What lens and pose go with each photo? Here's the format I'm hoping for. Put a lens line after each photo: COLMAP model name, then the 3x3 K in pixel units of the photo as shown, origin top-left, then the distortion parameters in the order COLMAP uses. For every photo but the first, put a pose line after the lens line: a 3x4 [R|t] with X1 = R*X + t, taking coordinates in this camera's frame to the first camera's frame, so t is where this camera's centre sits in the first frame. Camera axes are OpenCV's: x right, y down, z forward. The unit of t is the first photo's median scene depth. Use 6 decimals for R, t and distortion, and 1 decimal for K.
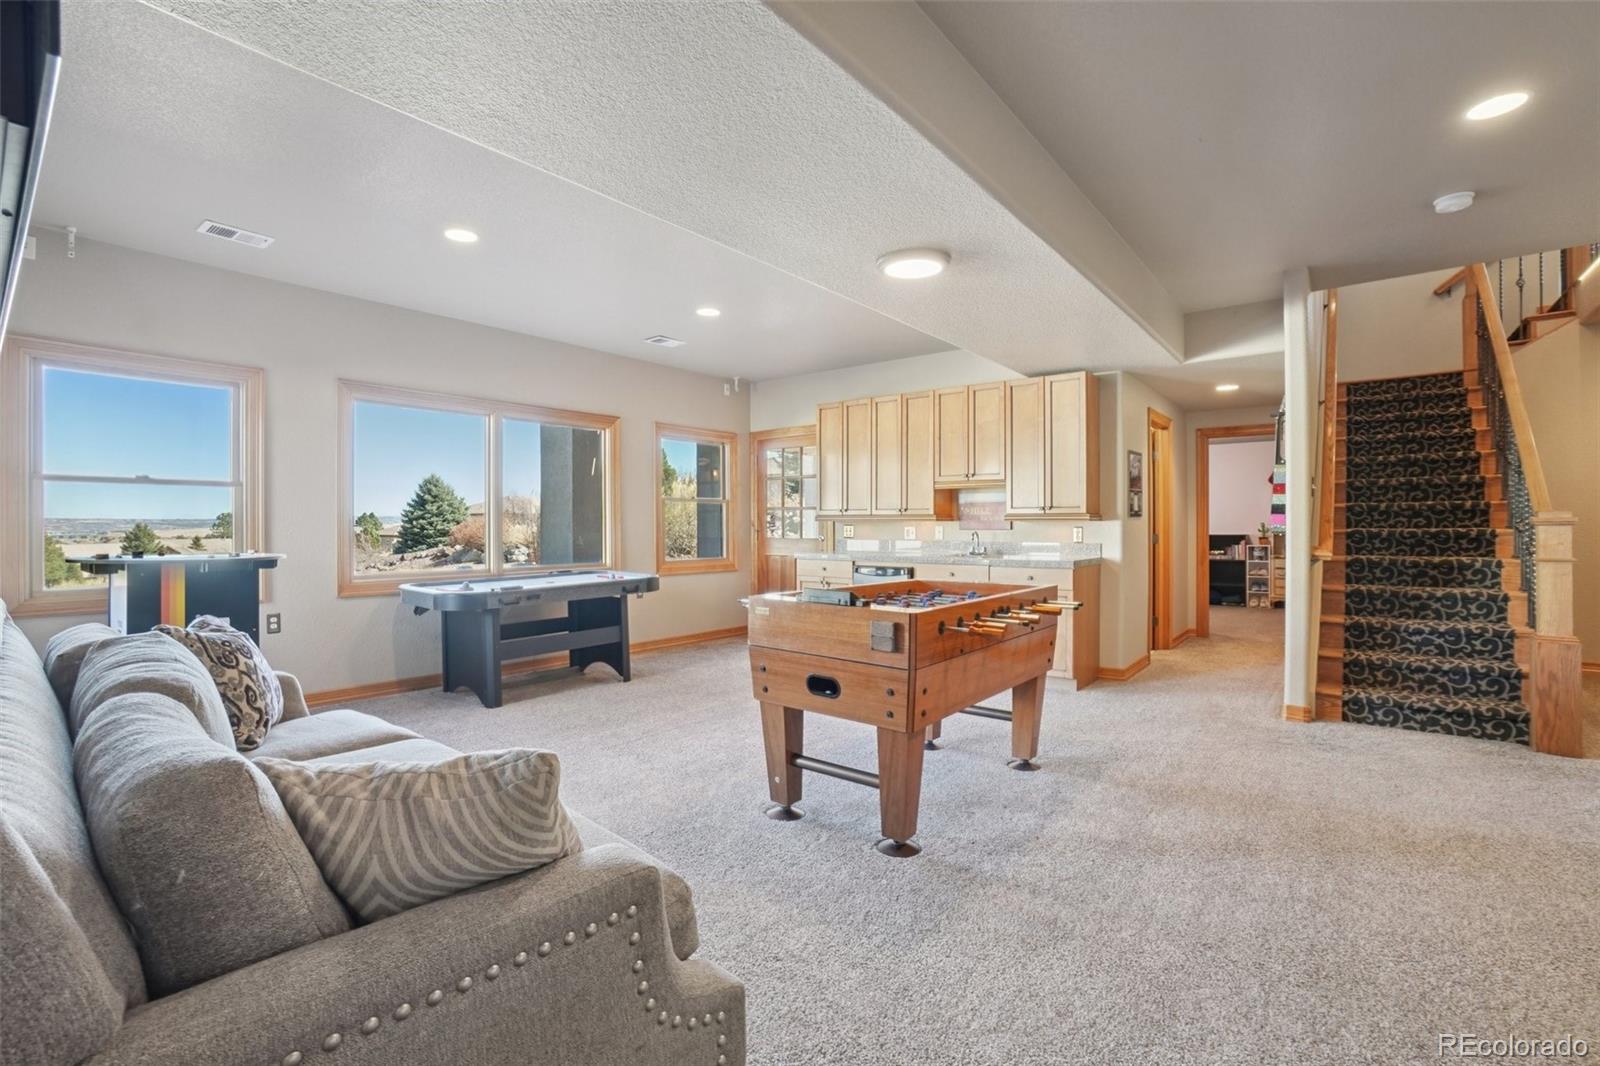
lens RADIAL K [[721.1, 0, 790.6], [0, 721.1, 530.4], [0, 0, 1]] dist [-0.046997, 0.016138]
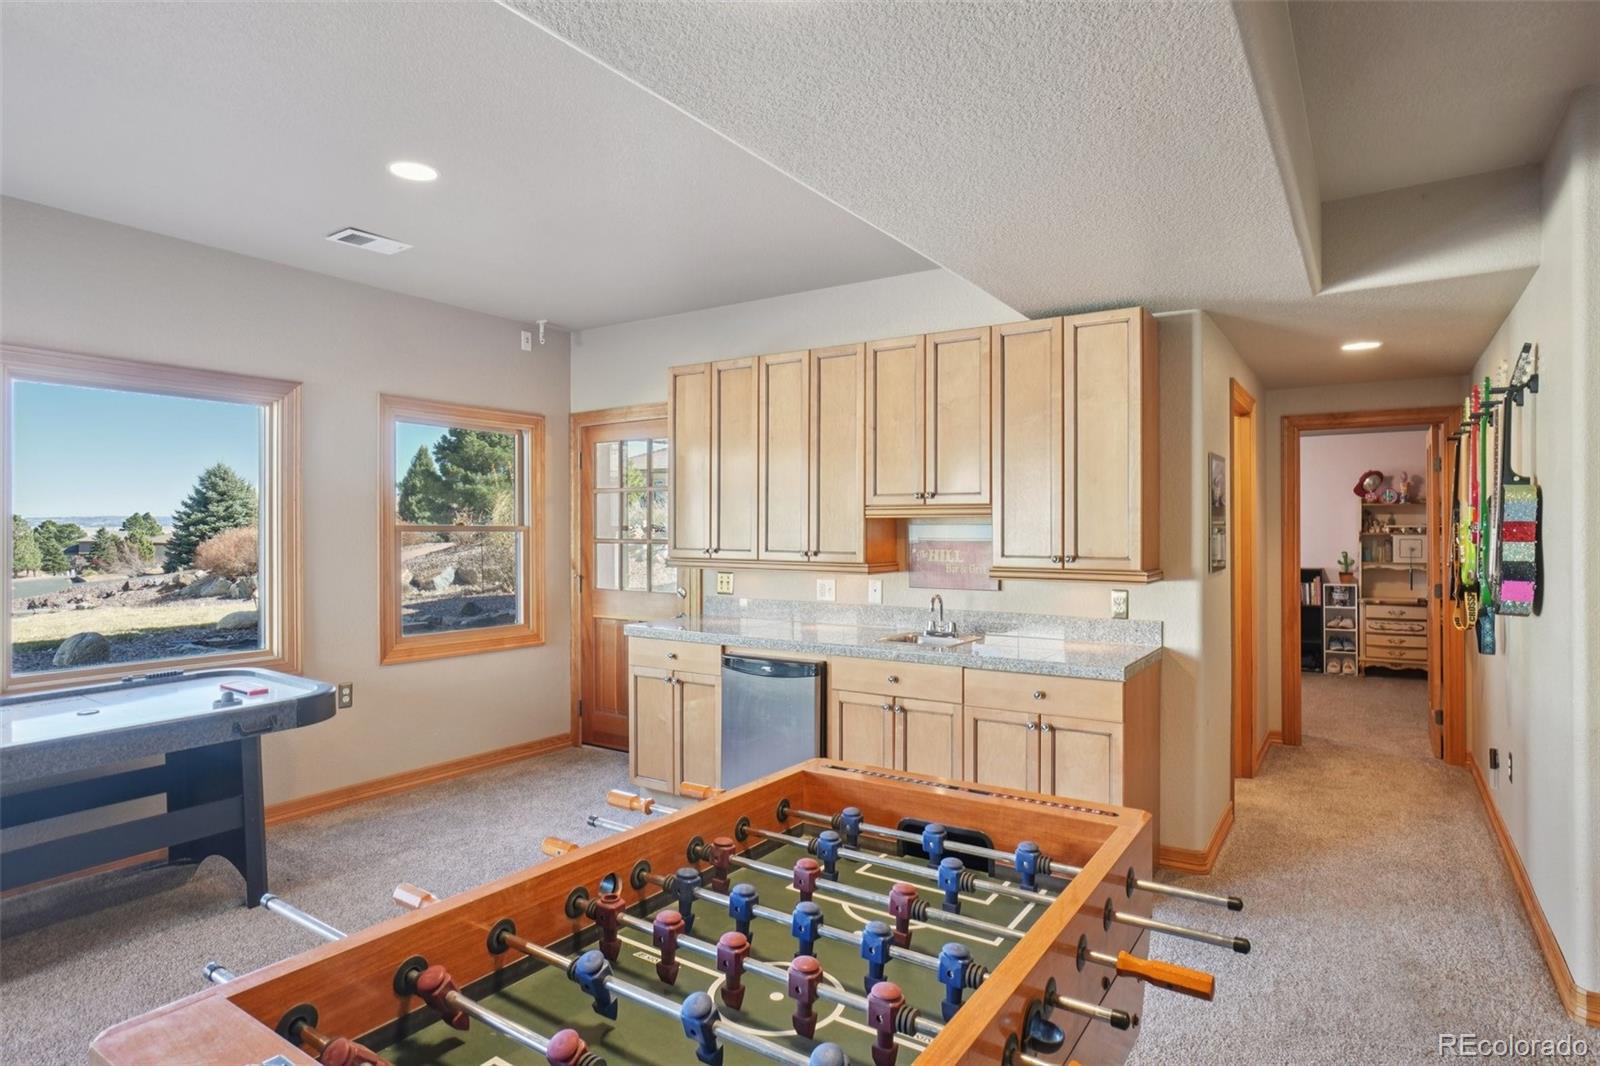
lens RADIAL K [[879.3, 0, 788.8], [0, 879.3, 524.8], [0, 0, 1]] dist [-0.012574, 0.001629]
pose [[0.995928, 0.001485, 0.090143, 0.087940], [-0.000521, 0.999942, -0.010711, -0.050281], [-0.090154, 0.010621, 0.995871, 0.360953]]
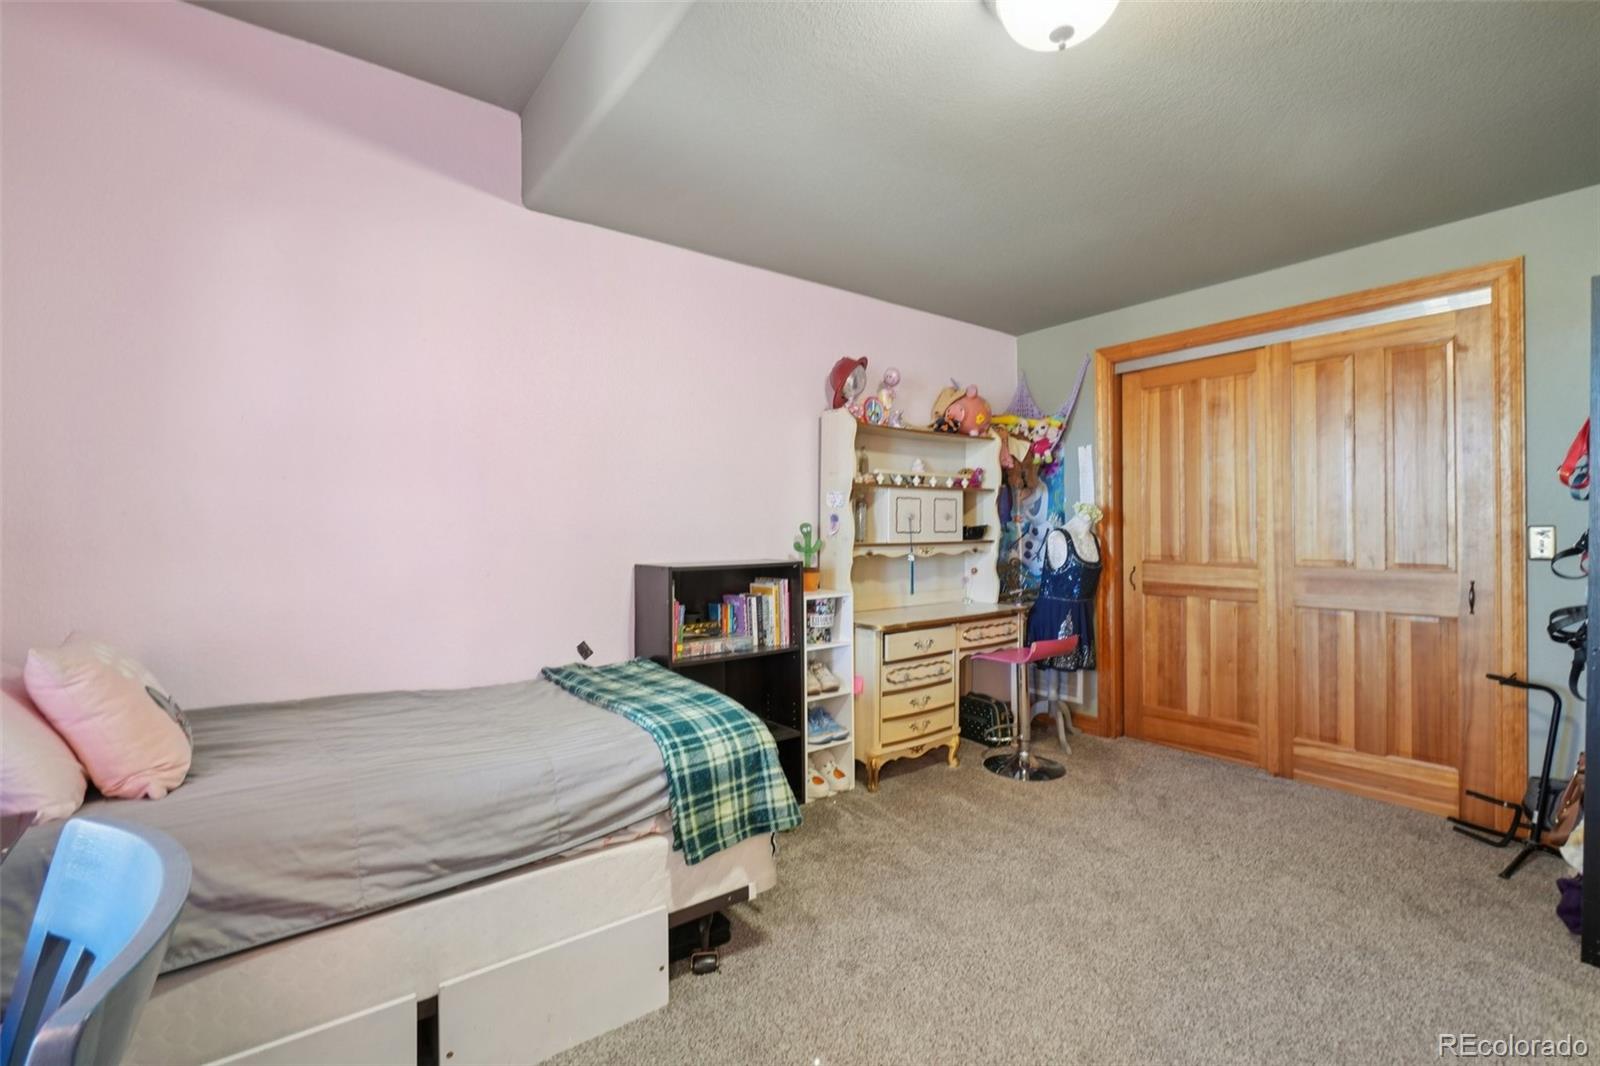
lens RADIAL K [[721.1, 0, 799.2], [0, 721.1, 530.4], [0, 0, 1]] dist [-0.046997, 0.016138]
pose [[0.244648, 0.001385, 0.969611, 0.635404], [0.008175, 0.999960, -0.003491, -0.012108], [-0.969577, 0.008780, 0.244627, 1.695010]]
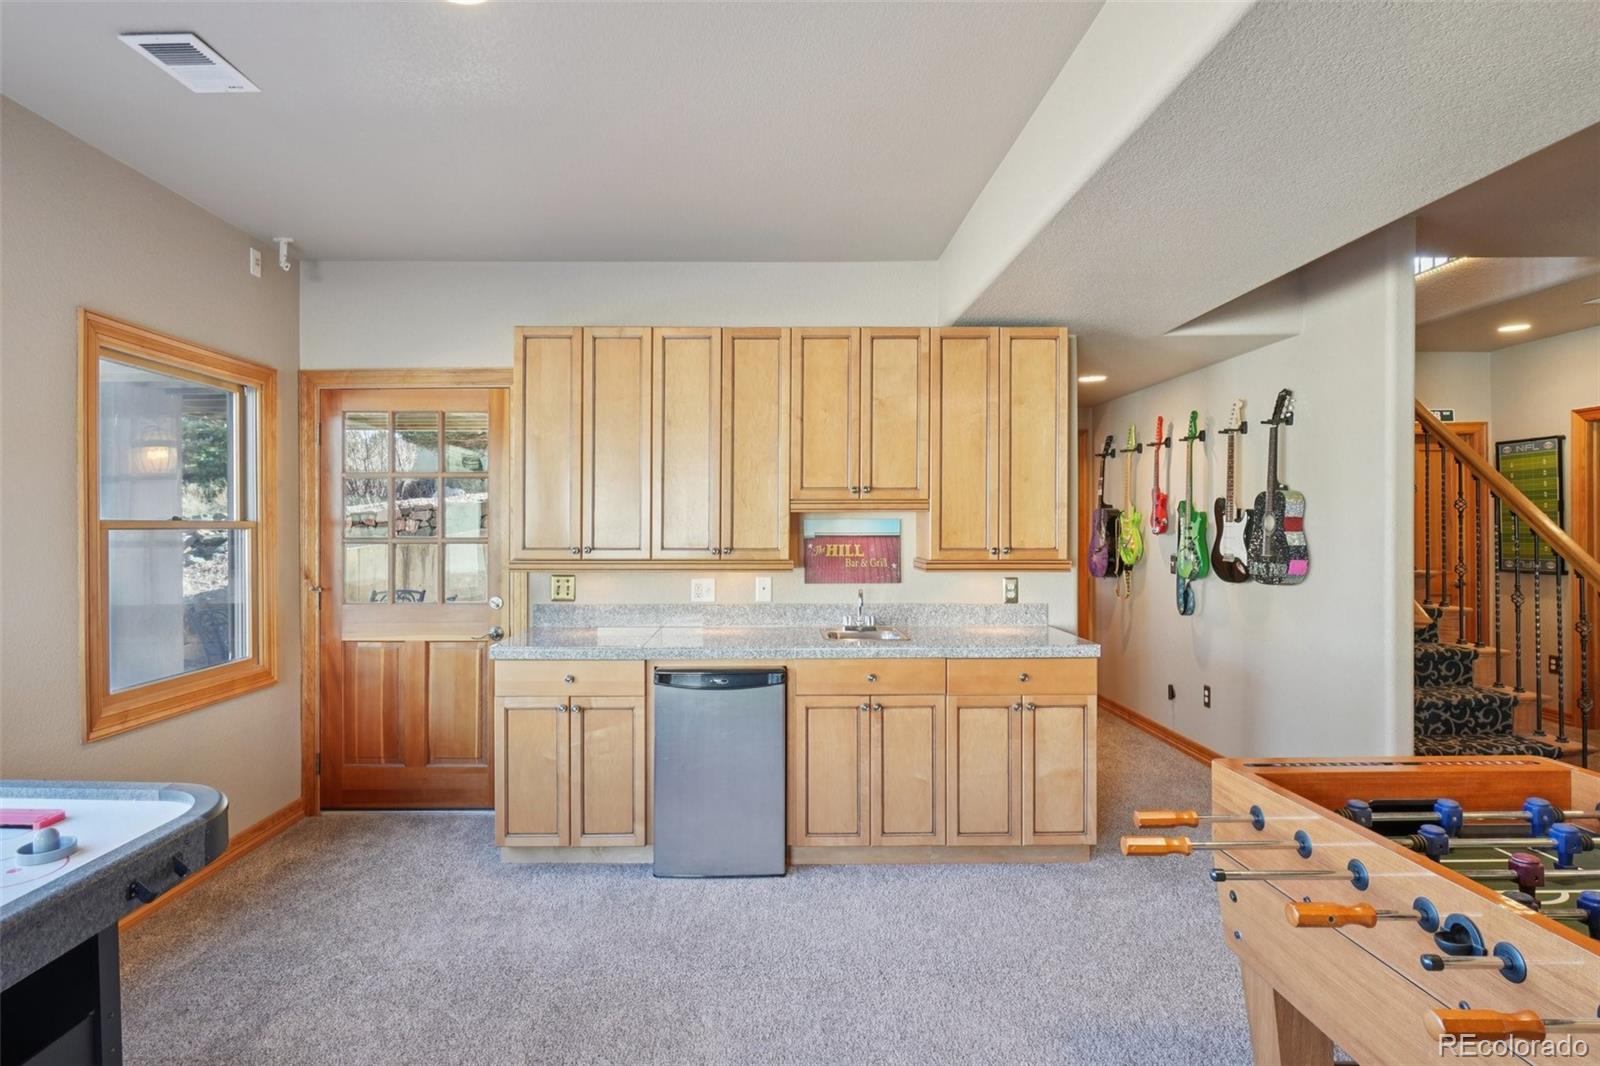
lens RADIAL K [[844.6, 0, 769.3], [0, 844.6, 520.1], [0, 0, 1]] dist [-0.018940, 0.008556]
pose [[0.768420, 0.001822, 0.639943, -0.241369], [0.004994, 0.999948, -0.008843, -0.051931], [-0.639926, 0.009992, 0.768372, 0.593220]]
